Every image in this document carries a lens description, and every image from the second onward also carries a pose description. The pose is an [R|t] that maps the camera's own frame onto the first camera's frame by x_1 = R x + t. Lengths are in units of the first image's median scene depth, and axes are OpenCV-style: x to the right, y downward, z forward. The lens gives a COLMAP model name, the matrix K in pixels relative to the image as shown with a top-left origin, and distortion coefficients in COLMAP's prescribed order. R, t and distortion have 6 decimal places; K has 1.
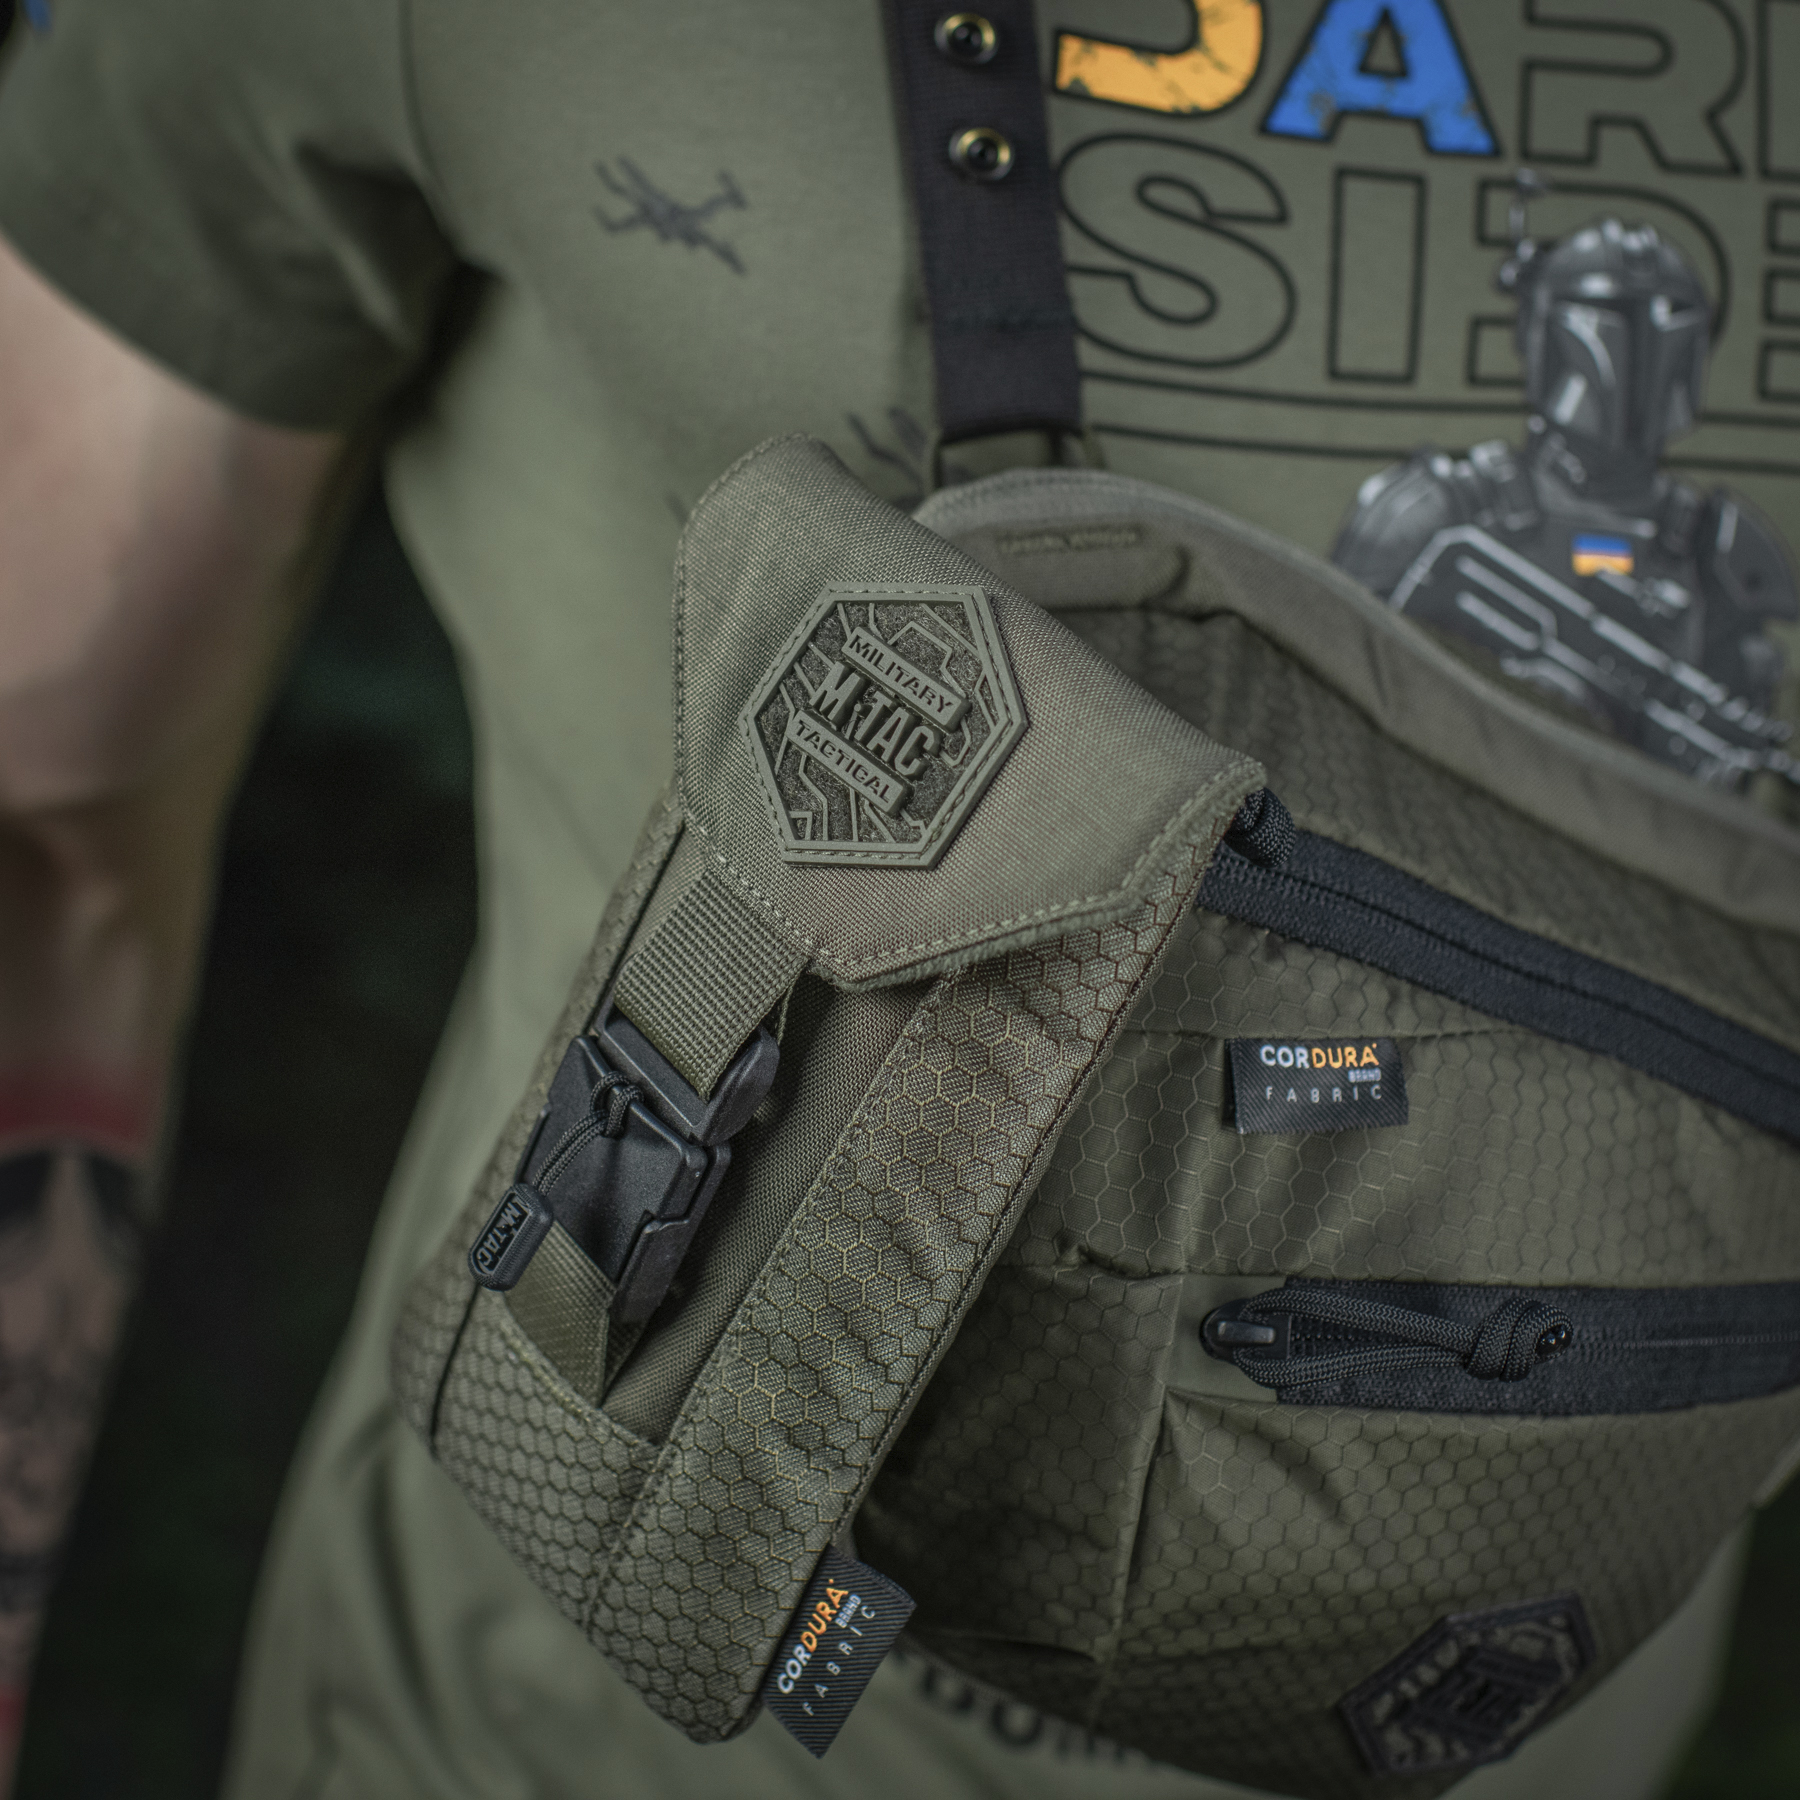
lens RADIAL K [[3225.6, 0, 900.1], [0, 3225.6, 852.2], [0, 0, 1]] dist [-0.013679, -0.021918]
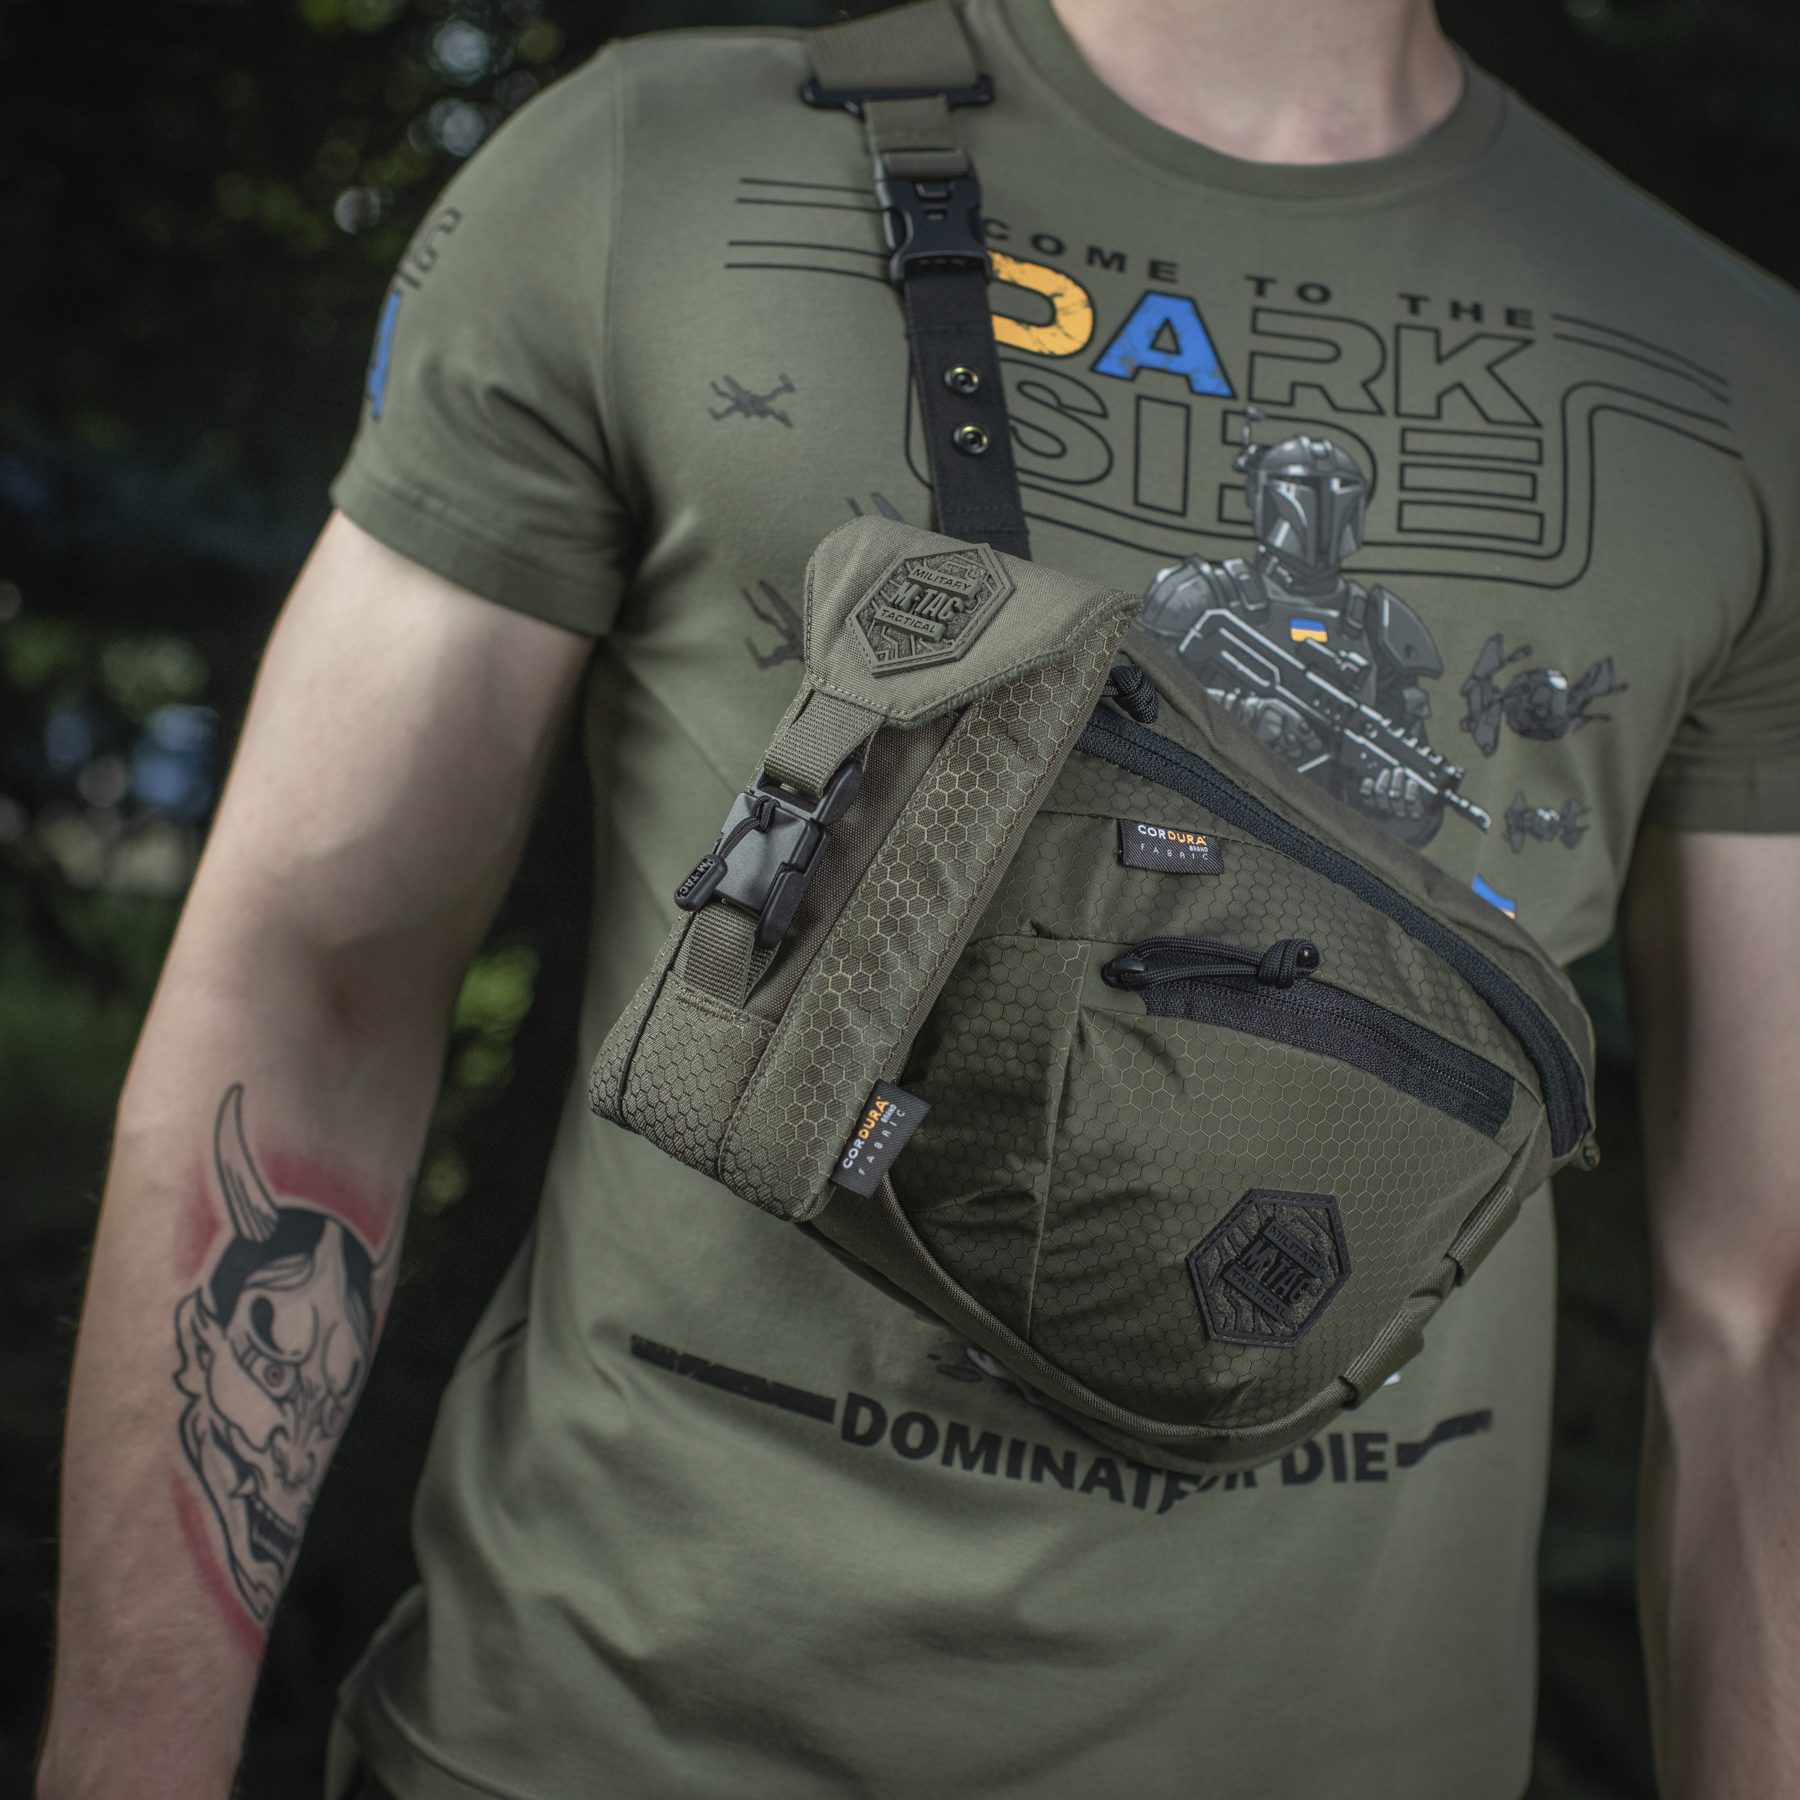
lens RADIAL K [[3413.0, 0, 901.9], [0, 3413.0, 906.1], [0, 0, 1]] dist [-0.052057, 0.011785]
pose [[0.998262, 0.049830, 0.031471, -0.072109], [-0.032717, 0.912694, -0.407332, 0.879951], [-0.049021, 0.405594, 0.912738, -0.663397]]
